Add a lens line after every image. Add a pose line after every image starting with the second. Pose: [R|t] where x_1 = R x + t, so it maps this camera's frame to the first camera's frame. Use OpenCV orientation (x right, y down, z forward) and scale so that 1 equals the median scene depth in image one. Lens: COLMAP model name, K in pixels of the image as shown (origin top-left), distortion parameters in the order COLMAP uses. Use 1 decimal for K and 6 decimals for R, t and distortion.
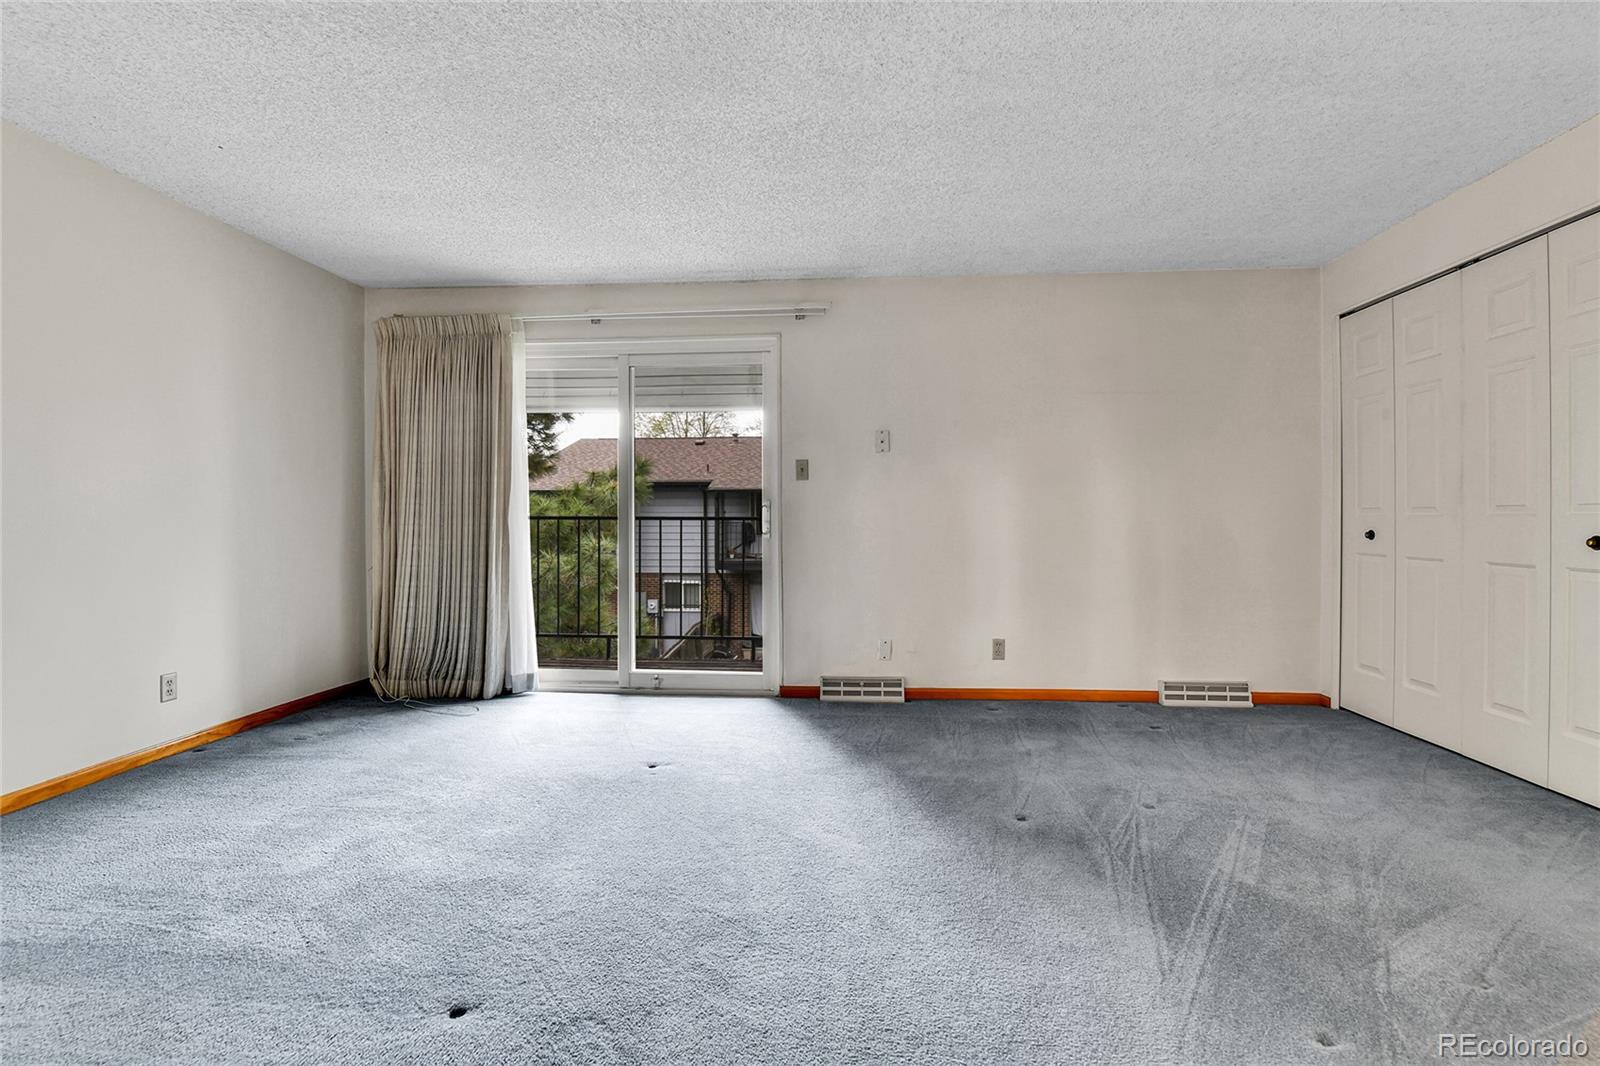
lens RADIAL K [[693.1, 0, 799.4], [0, 693.1, 523.8], [0, 0, 1]] dist [-0.010041, -0.005448]
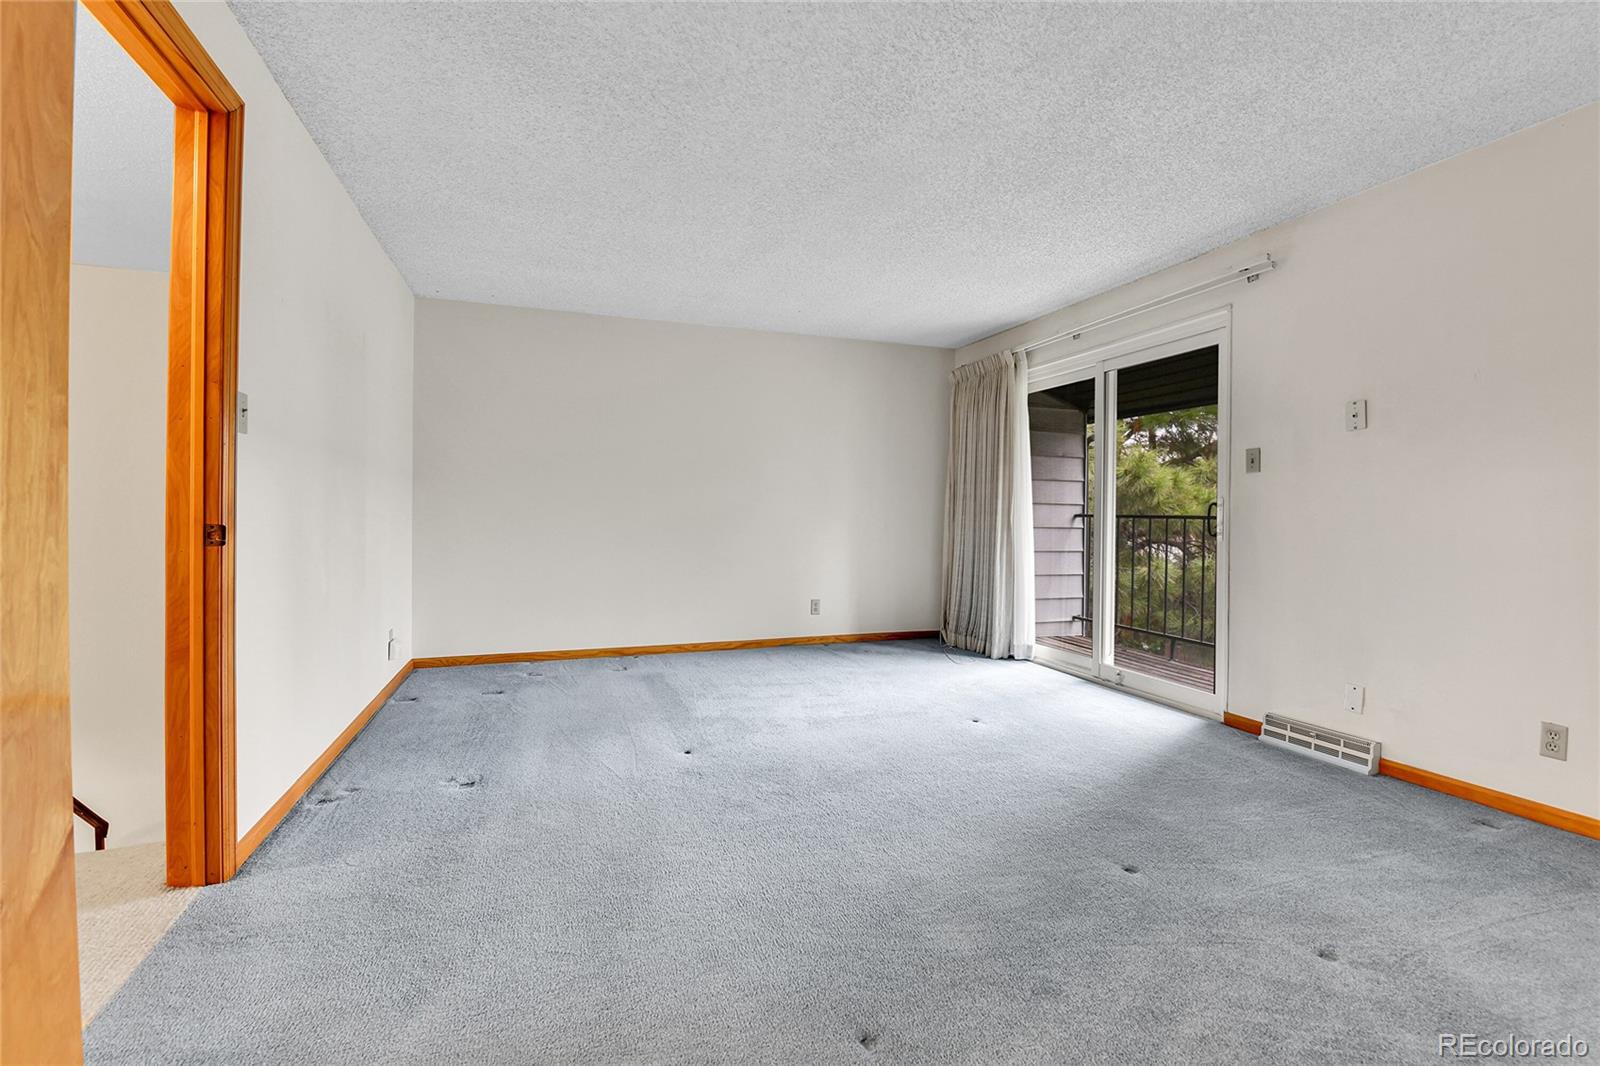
lens RADIAL K [[693.1, 0, 801.6], [0, 693.1, 524.2], [0, 0, 1]] dist [-0.010041, -0.005448]
pose [[0.398892, 0.017735, -0.916826, 0.559039], [-0.015171, 0.999804, 0.012739, -0.003313], [0.916872, 0.008828, 0.399083, 0.170774]]
